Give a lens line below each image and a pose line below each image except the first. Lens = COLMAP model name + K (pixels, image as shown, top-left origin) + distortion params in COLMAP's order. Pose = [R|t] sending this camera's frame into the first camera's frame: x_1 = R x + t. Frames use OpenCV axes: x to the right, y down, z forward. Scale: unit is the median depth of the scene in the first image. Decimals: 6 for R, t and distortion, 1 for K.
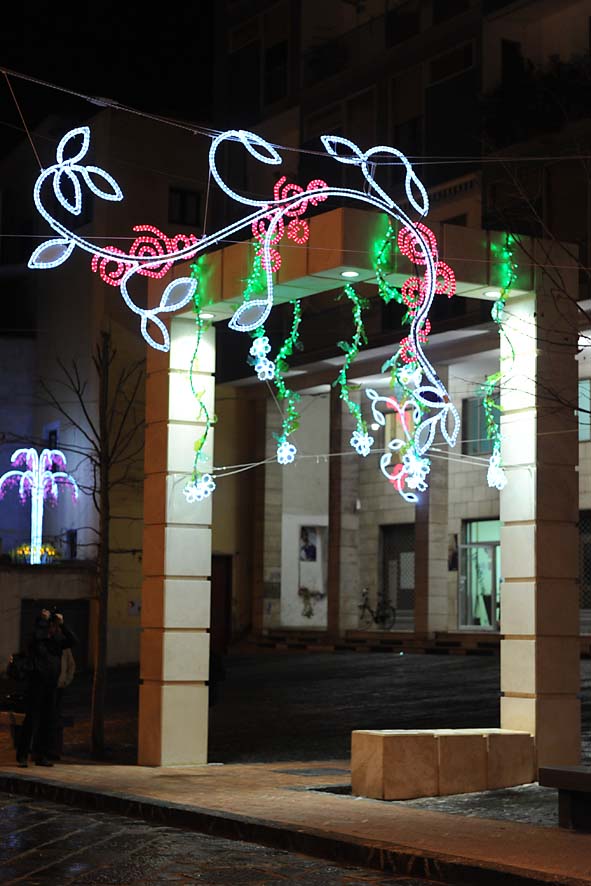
lens RADIAL K [[1730.1, 0, 295.5], [0, 1730.1, 443.0], [0, 0, 1]] dist [0.083998, 0.106341]
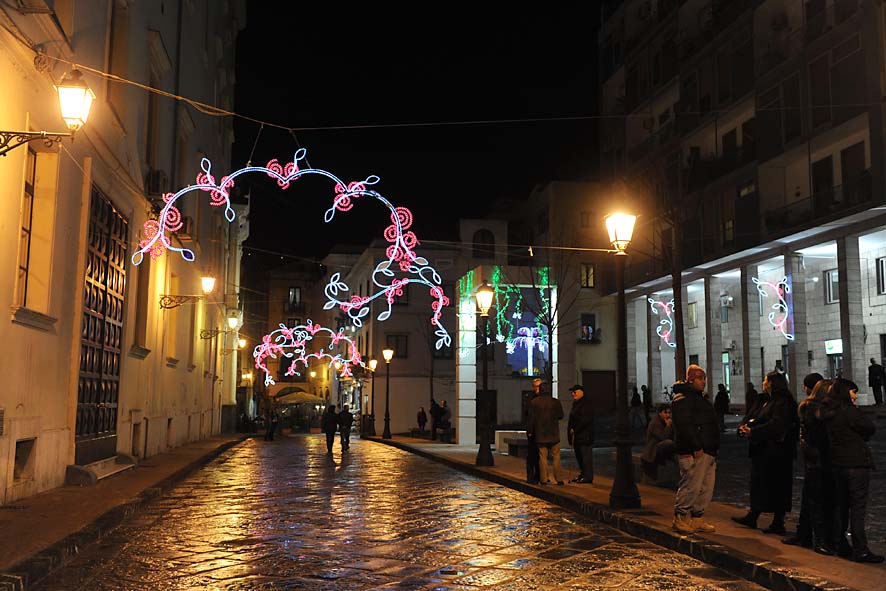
lens RADIAL K [[928.1, 0, 443.0], [0, 928.1, 295.5], [0, 0, 1]] dist [0.005780, 0.000203]
pose [[0.927222, -0.046709, -0.371587, 0.837438], [0.041422, 0.998895, -0.022201, -0.064311], [0.372213, 0.005193, 0.928133, -0.855462]]
